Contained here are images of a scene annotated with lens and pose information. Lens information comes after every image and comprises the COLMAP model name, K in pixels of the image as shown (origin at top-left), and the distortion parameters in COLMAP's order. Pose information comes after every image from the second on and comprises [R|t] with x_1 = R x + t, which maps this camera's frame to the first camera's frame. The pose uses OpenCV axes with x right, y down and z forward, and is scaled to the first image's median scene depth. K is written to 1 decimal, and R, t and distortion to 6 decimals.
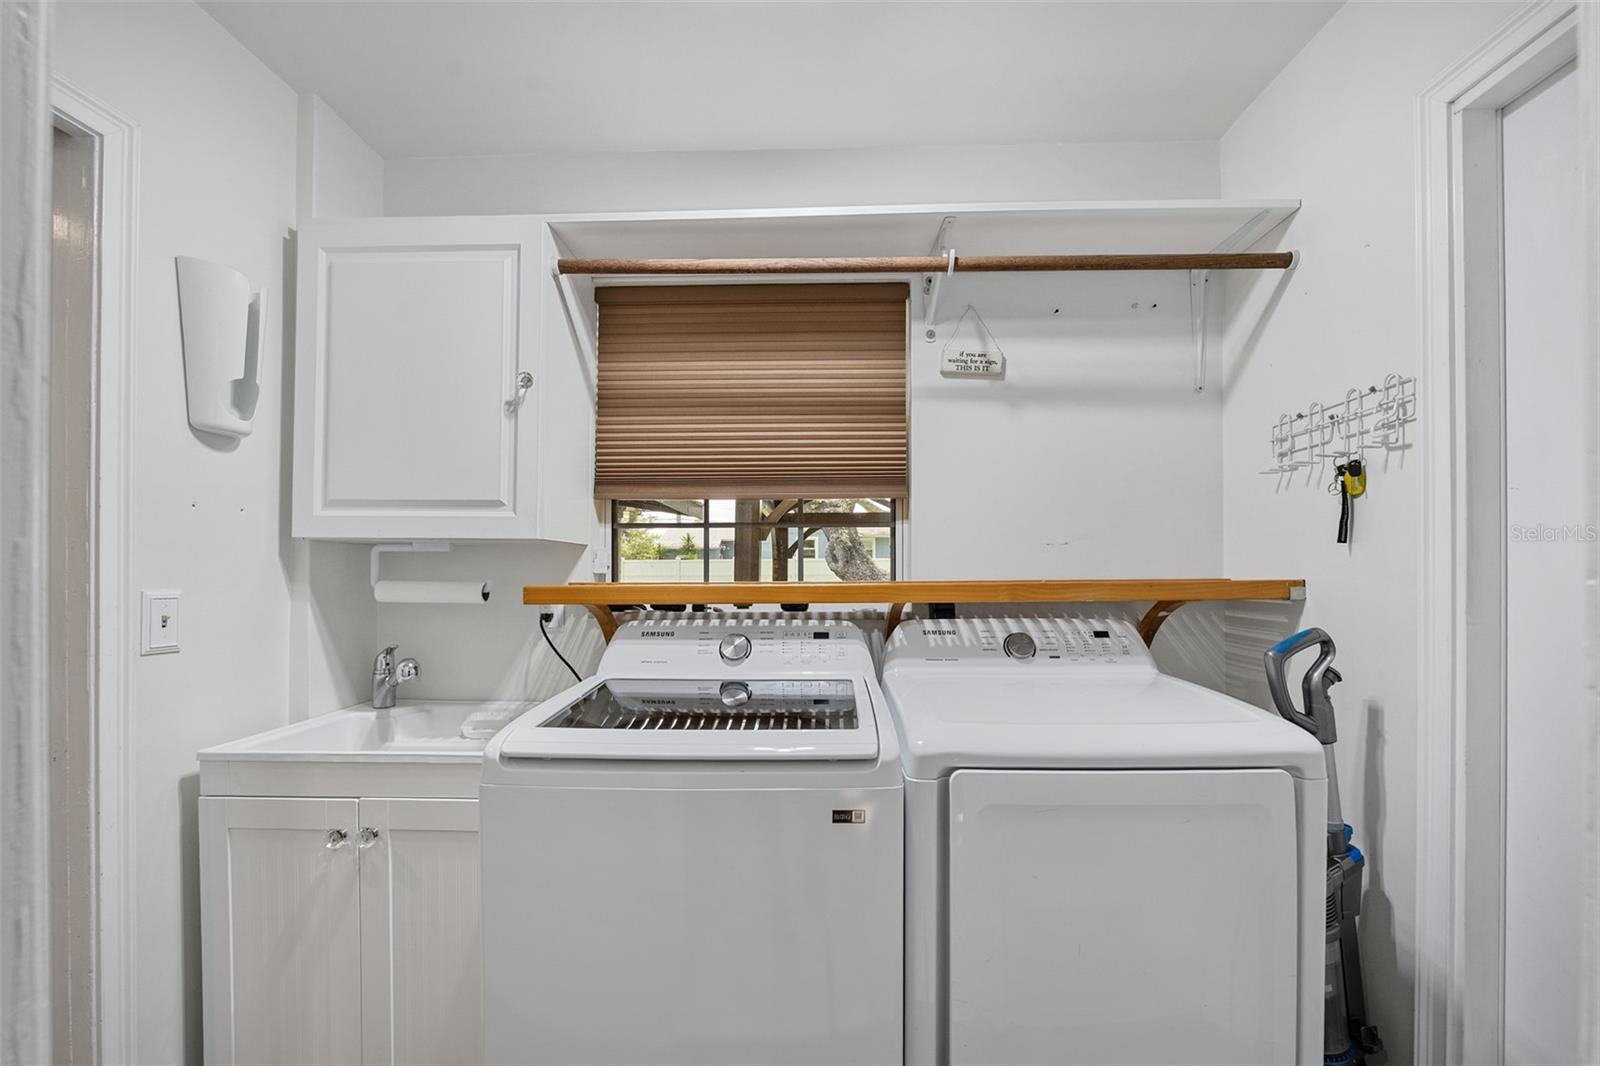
lens RADIAL K [[655.3, 0, 794.4], [0, 655.3, 578.9], [0, 0, 1]] dist [-0.012768, 0.000626]
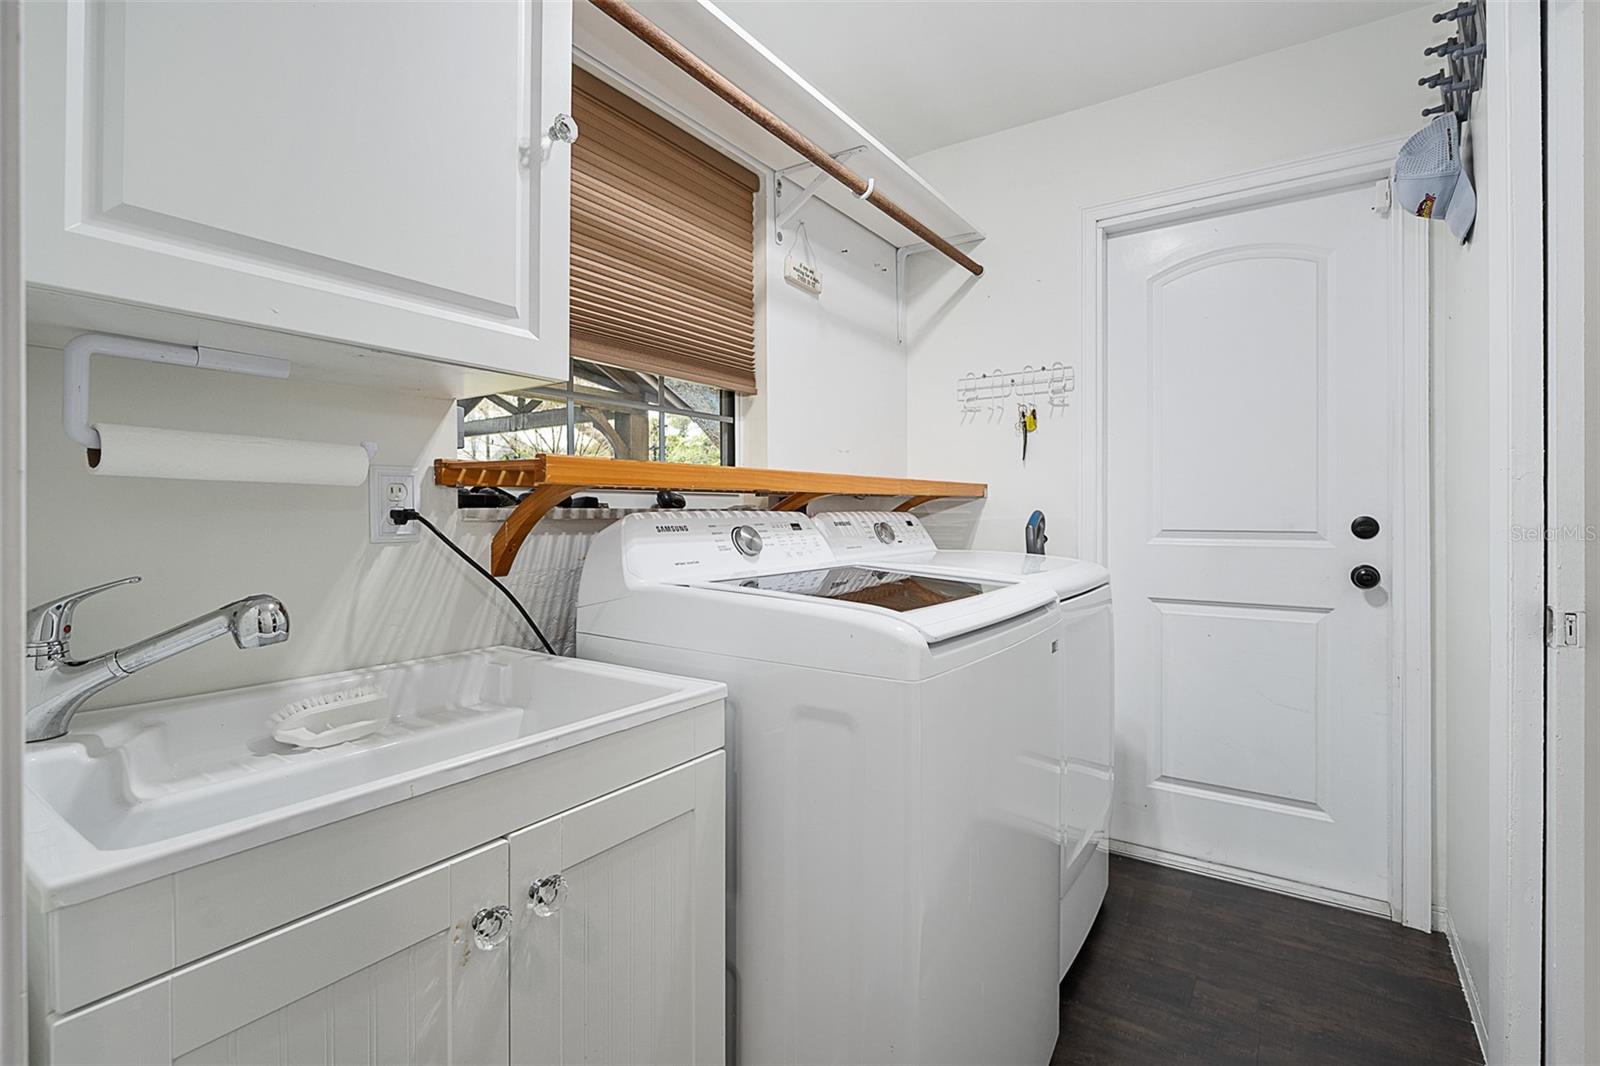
lens RADIAL K [[740.6, 0, 799.0], [0, 740.6, 519.3], [0, 0, 1]] dist [-0.005222, -0.000787]
pose [[0.538497, -0.006996, 0.842599, -0.863852], [0.002654, 0.999975, 0.006607, 0.067774], [-0.842624, -0.001321, 0.538501, 0.407631]]
